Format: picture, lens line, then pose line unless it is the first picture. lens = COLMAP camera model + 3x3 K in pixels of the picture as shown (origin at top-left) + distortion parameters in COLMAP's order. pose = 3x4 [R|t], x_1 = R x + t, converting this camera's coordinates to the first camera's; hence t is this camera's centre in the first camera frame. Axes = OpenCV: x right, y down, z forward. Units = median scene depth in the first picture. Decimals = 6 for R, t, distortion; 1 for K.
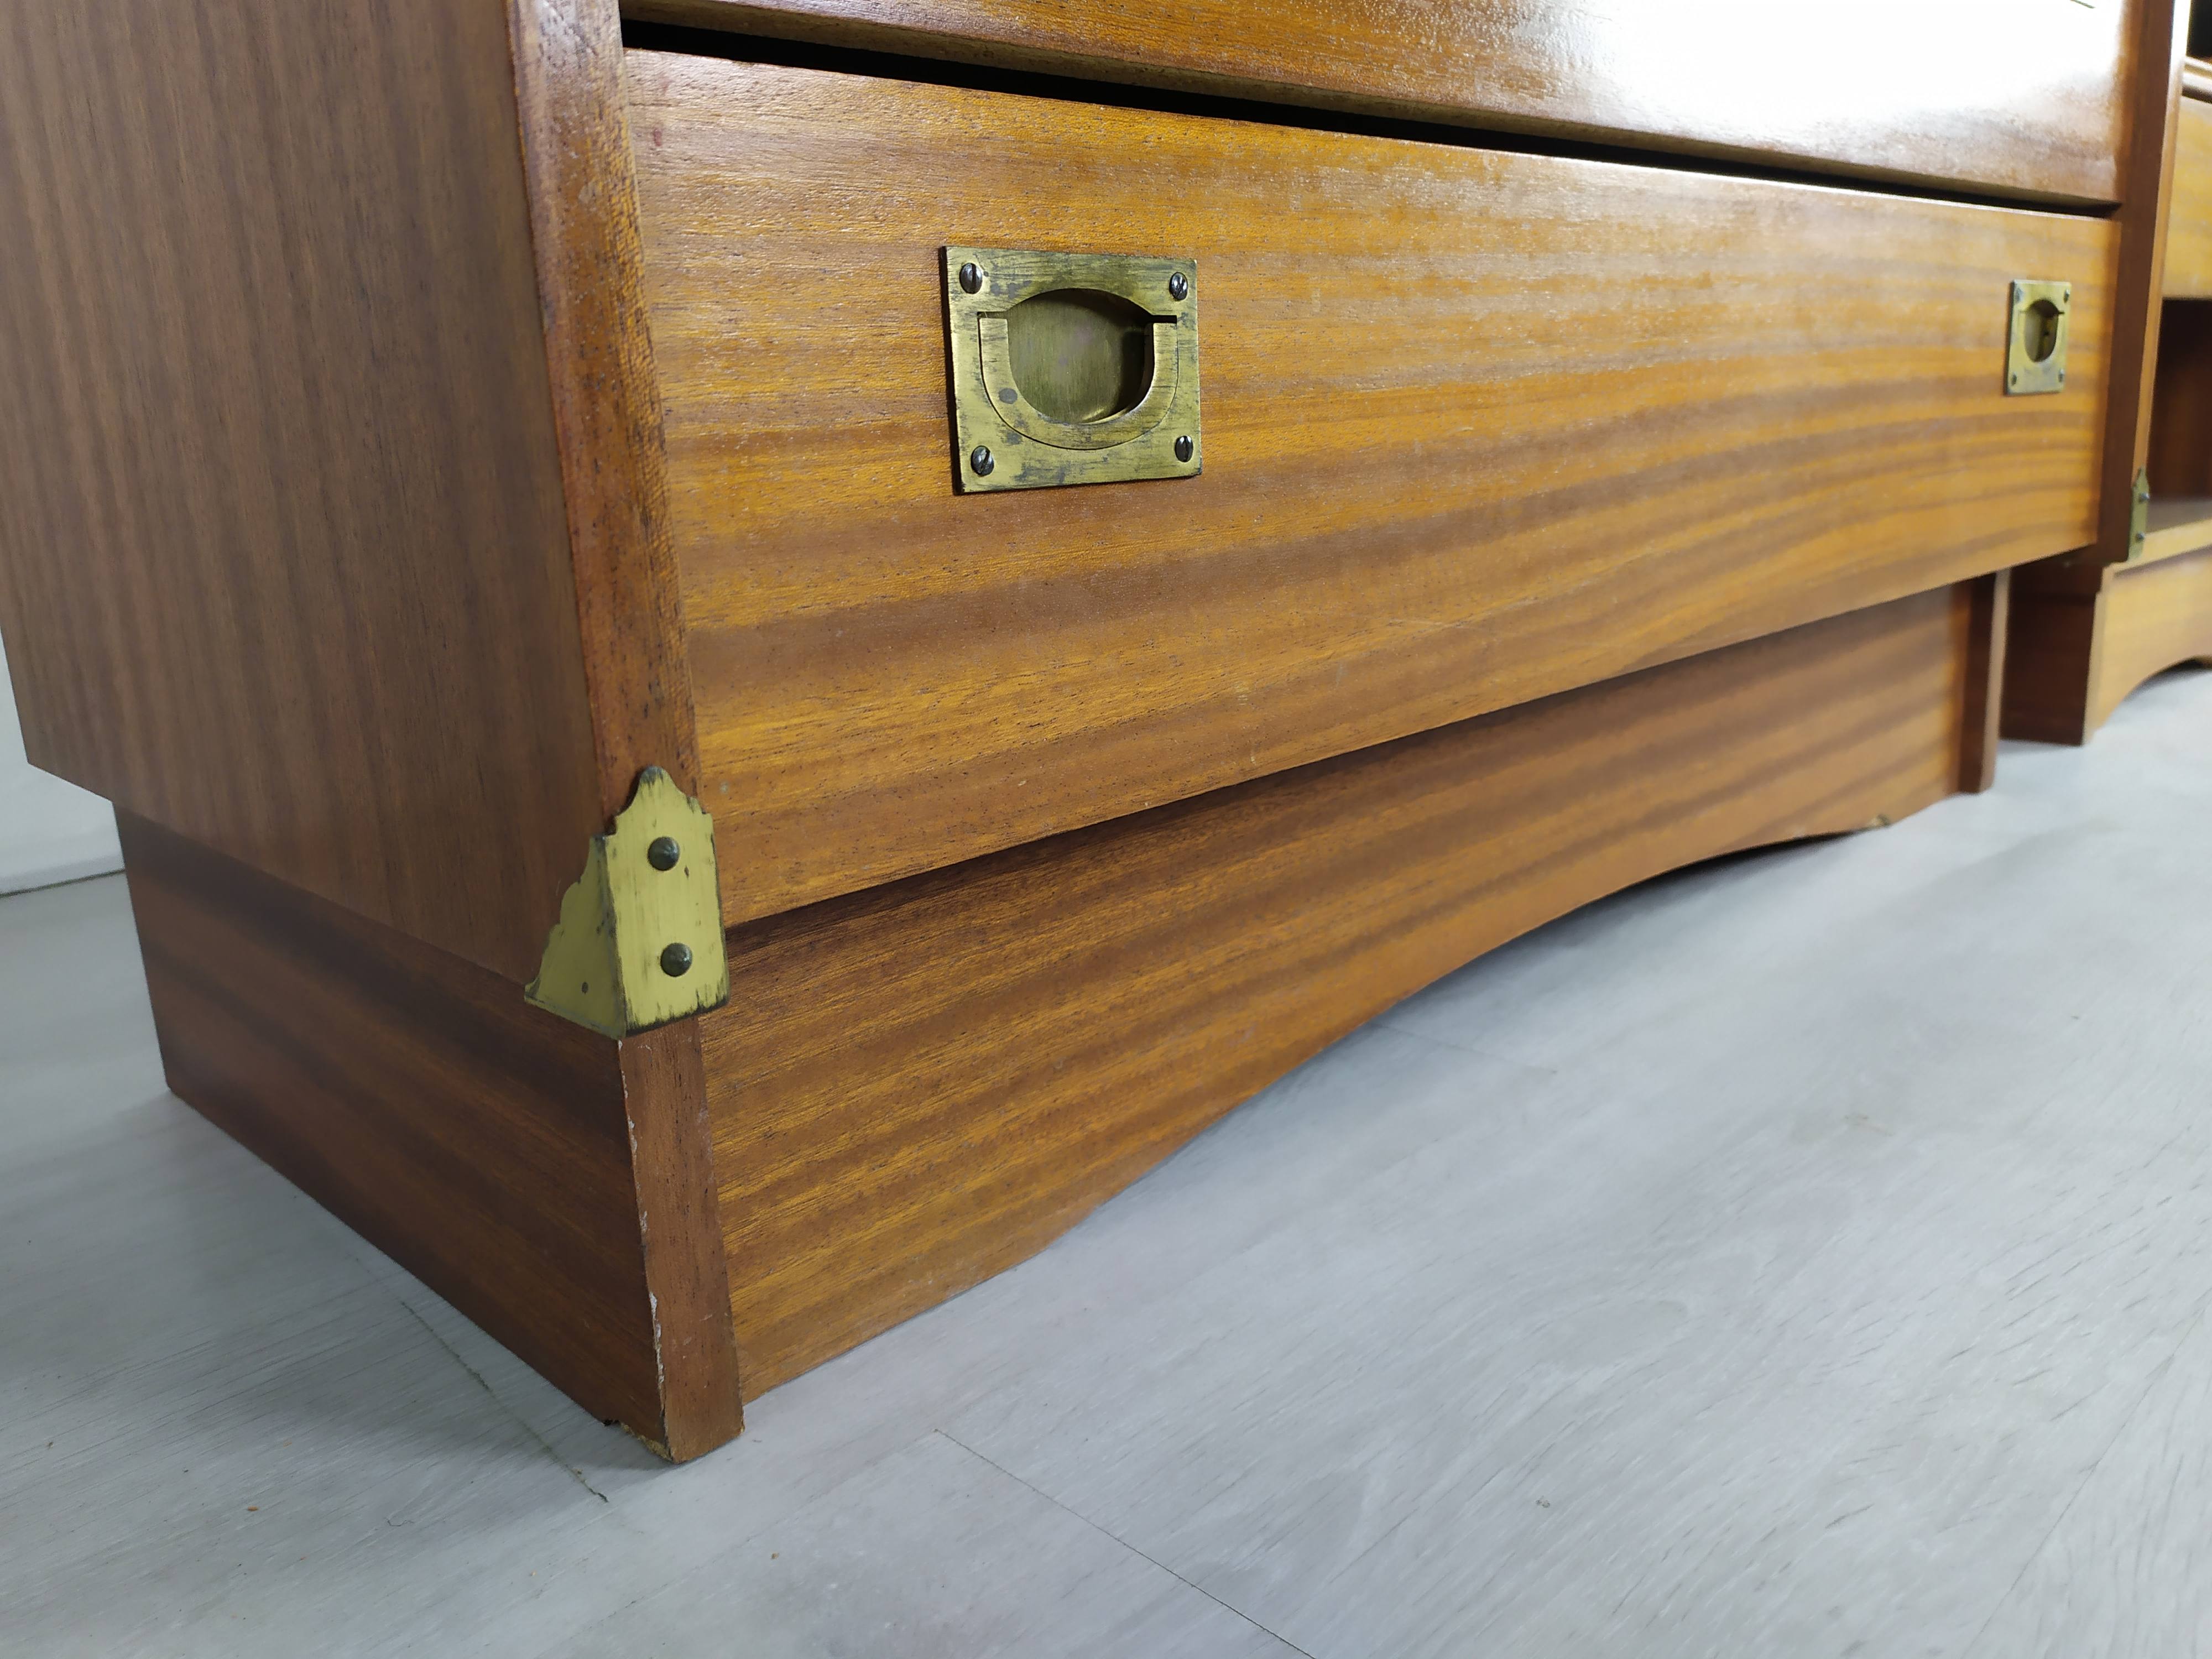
lens RADIAL K [[1711.5, 0, 1098.0], [0, 1711.5, 820.4], [0, 0, 1]] dist [0.007175, 0.011192]
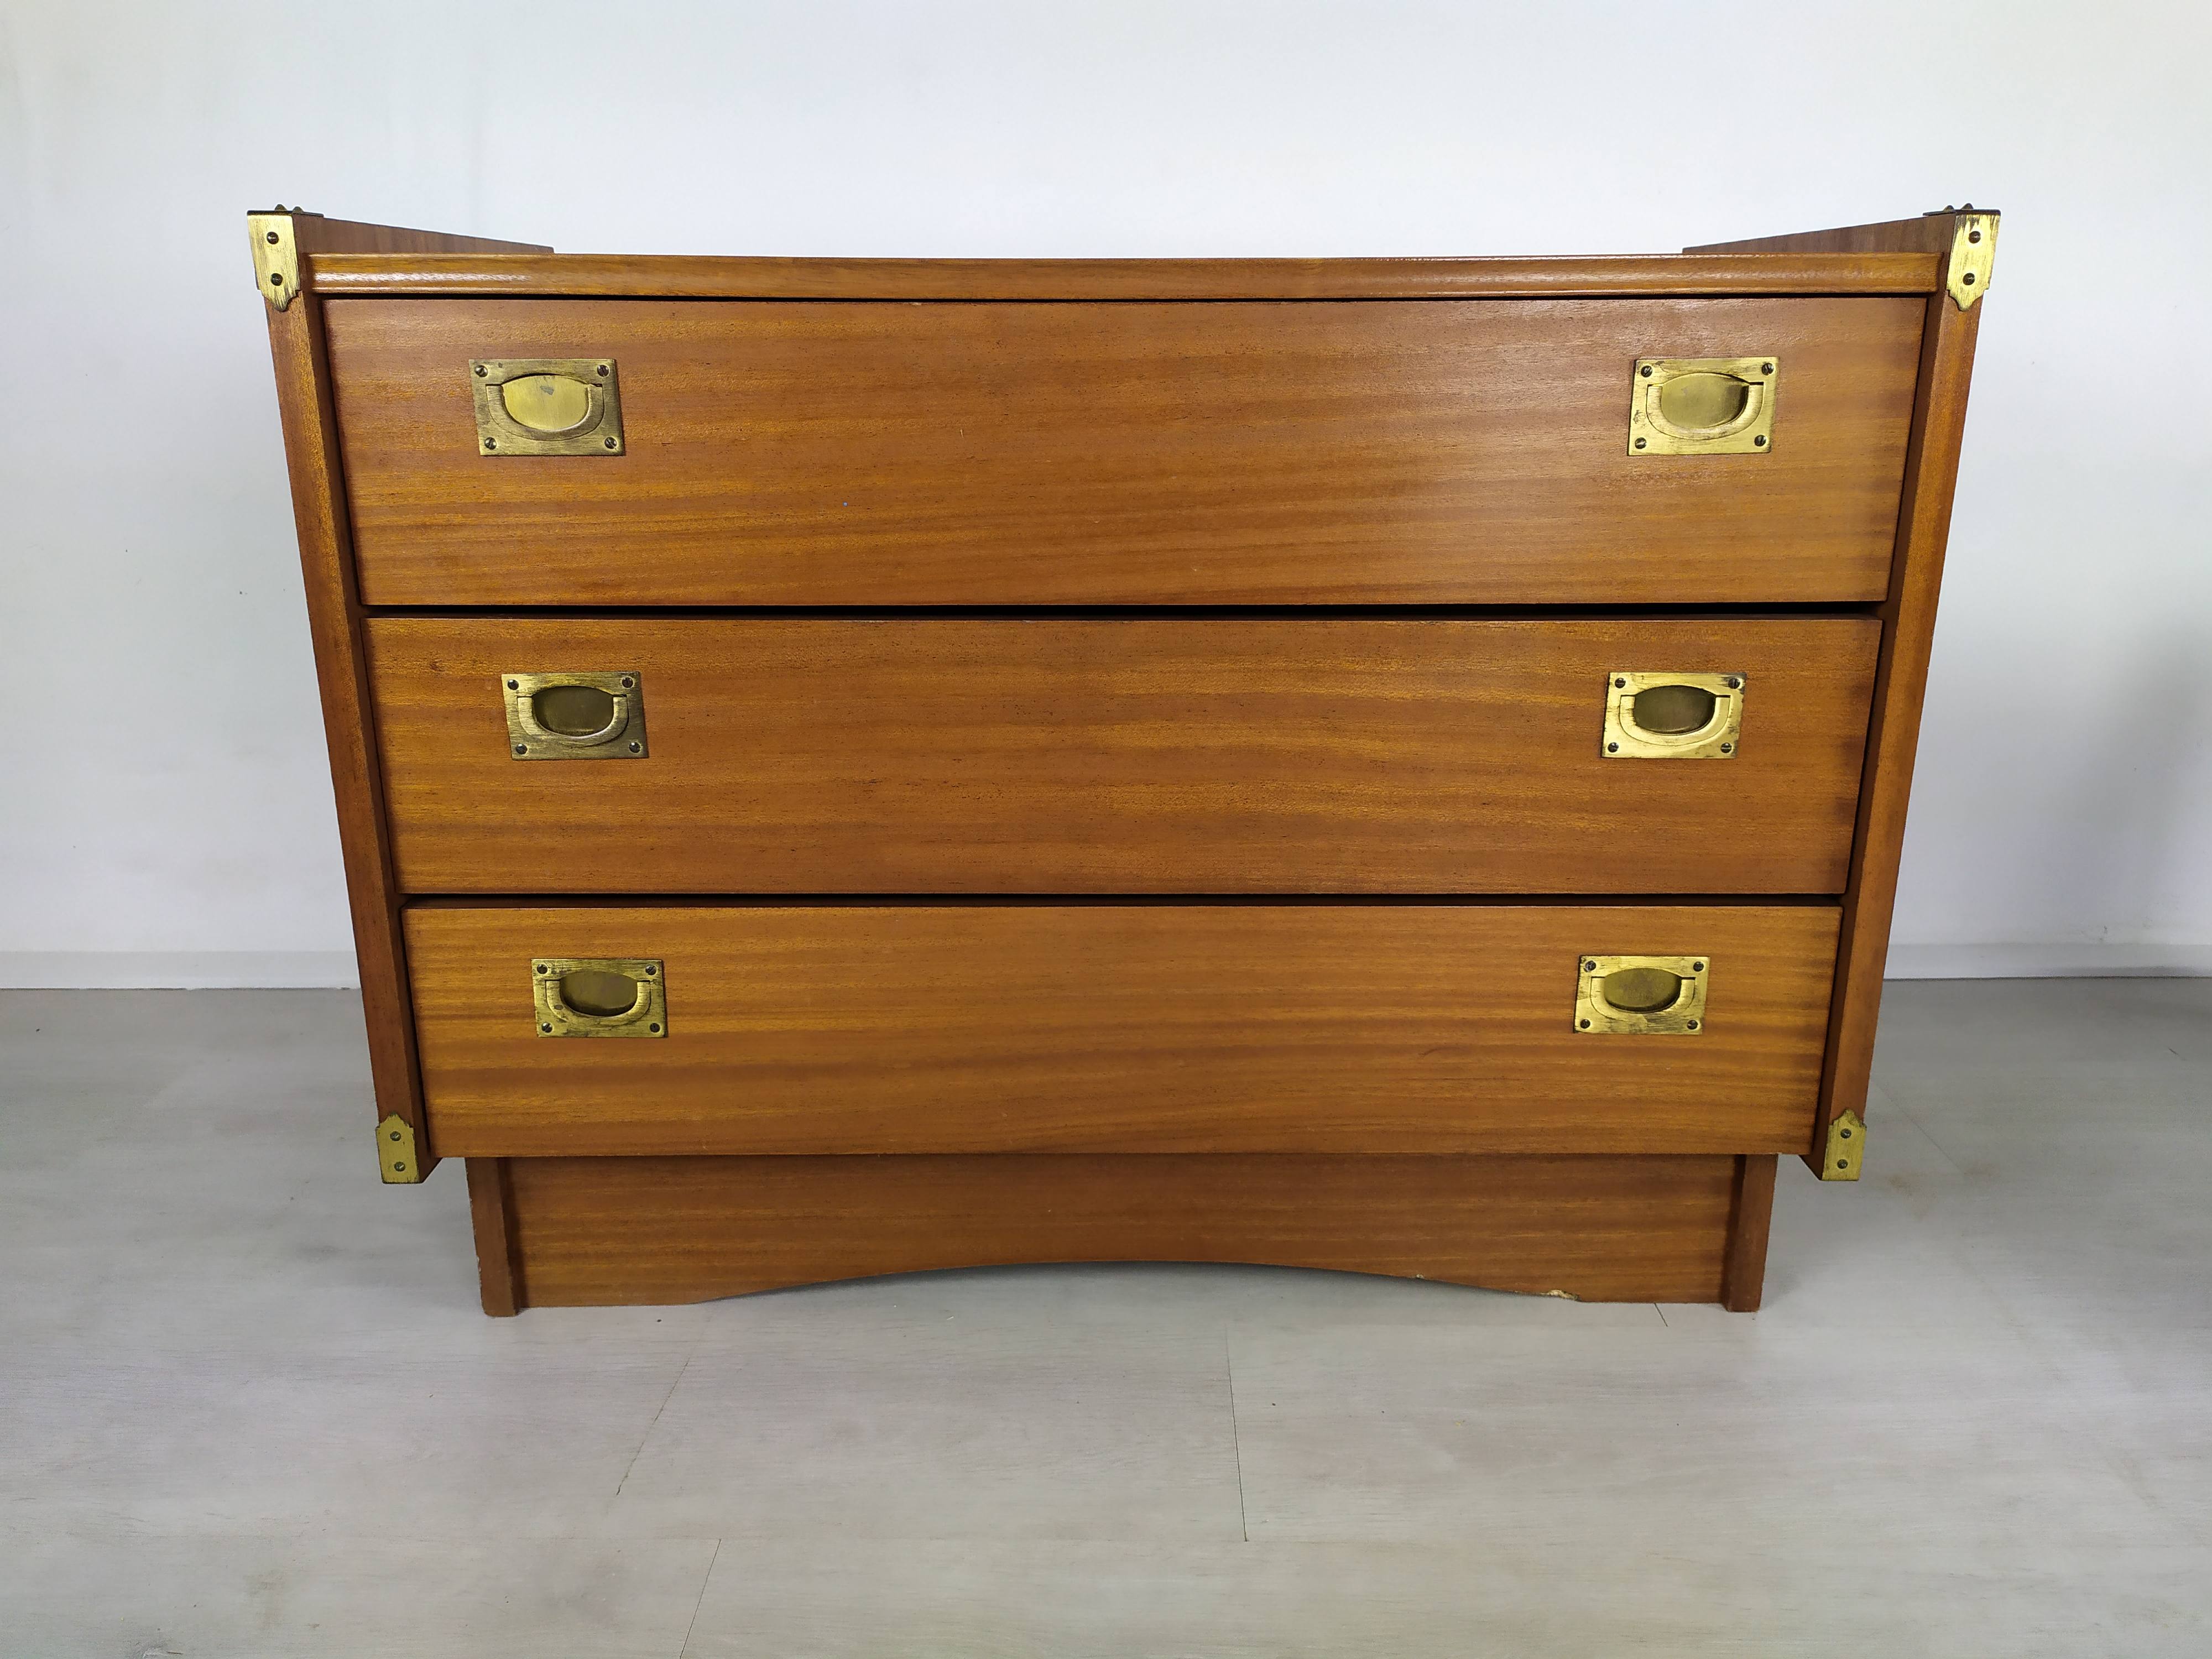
lens RADIAL K [[1681.4, 0, 1110.3], [0, 1681.4, 853.4], [0, 0, 1]] dist [0.048268, -0.037268]
pose [[0.713632, 0.250541, -0.654185, 2.018534], [-0.194326, 0.968007, 0.158744, -0.956411], [0.673028, 0.013840, 0.739487, -0.373391]]
